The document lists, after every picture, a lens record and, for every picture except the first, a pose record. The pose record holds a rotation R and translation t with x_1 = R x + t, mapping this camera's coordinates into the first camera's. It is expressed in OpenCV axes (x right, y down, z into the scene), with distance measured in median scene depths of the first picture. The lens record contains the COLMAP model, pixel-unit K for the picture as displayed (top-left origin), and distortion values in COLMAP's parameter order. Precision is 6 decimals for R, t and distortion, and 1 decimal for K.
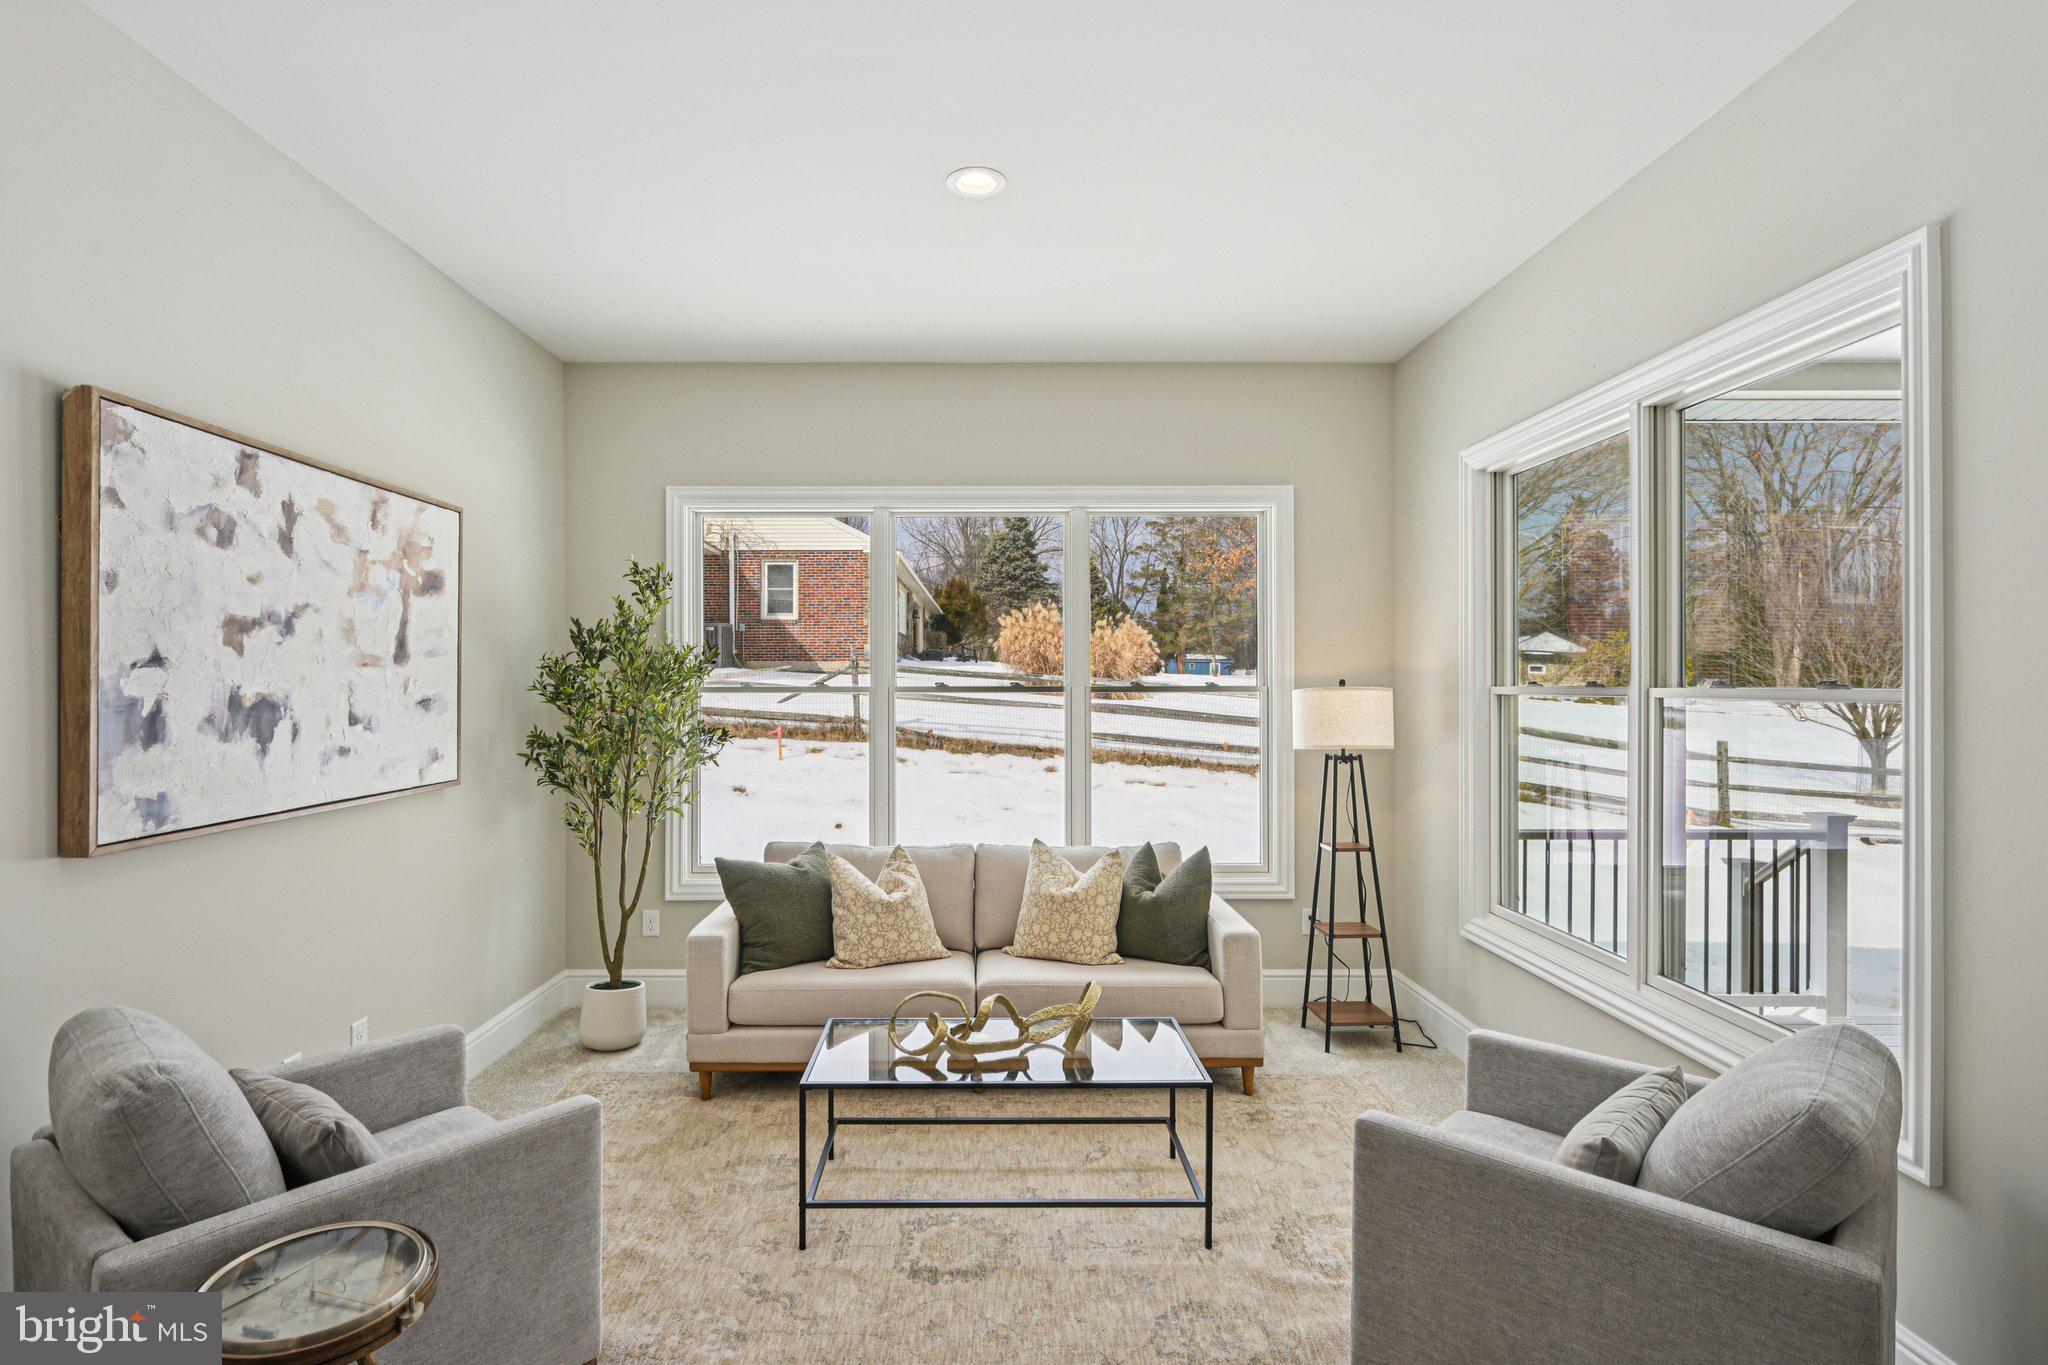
lens RADIAL K [[1020.6, 0, 1018.9], [0, 1020.6, 680.1], [0, 0, 1]] dist [0.001617, 0.000013]
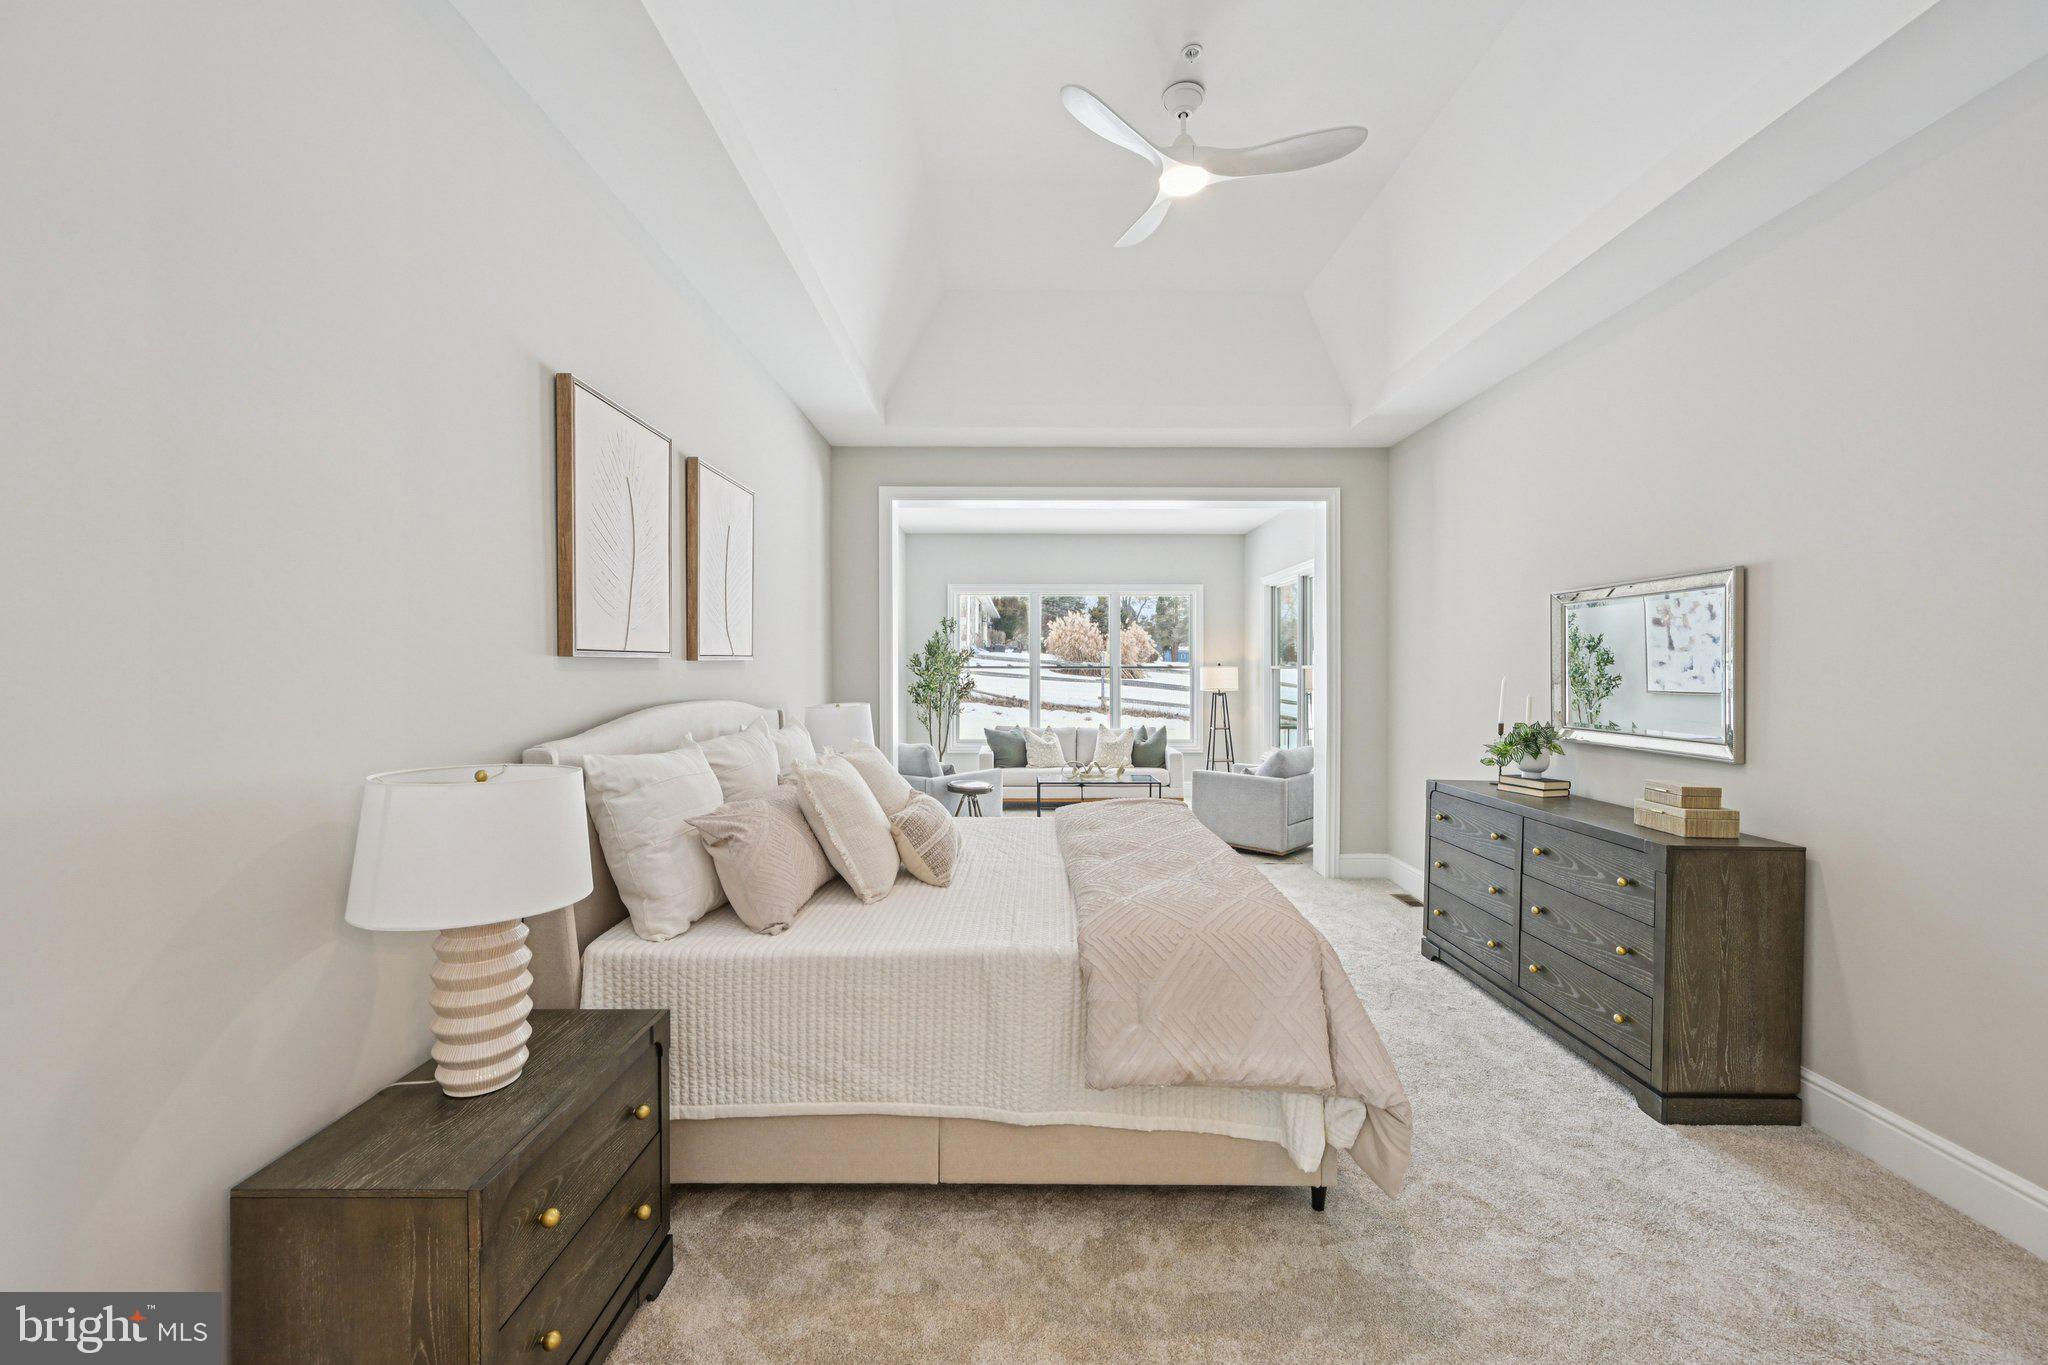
lens RADIAL K [[812.9, 0, 1029.3], [0, 812.9, 671.6], [0, 0, 1]] dist [0.000156, 0.000306]
pose [[0.999766, 0.001965, -0.021541, -0.118384], [-0.001820, 0.999976, 0.006746, 0.006847], [0.021554, -0.006705, 0.999745, -1.062225]]
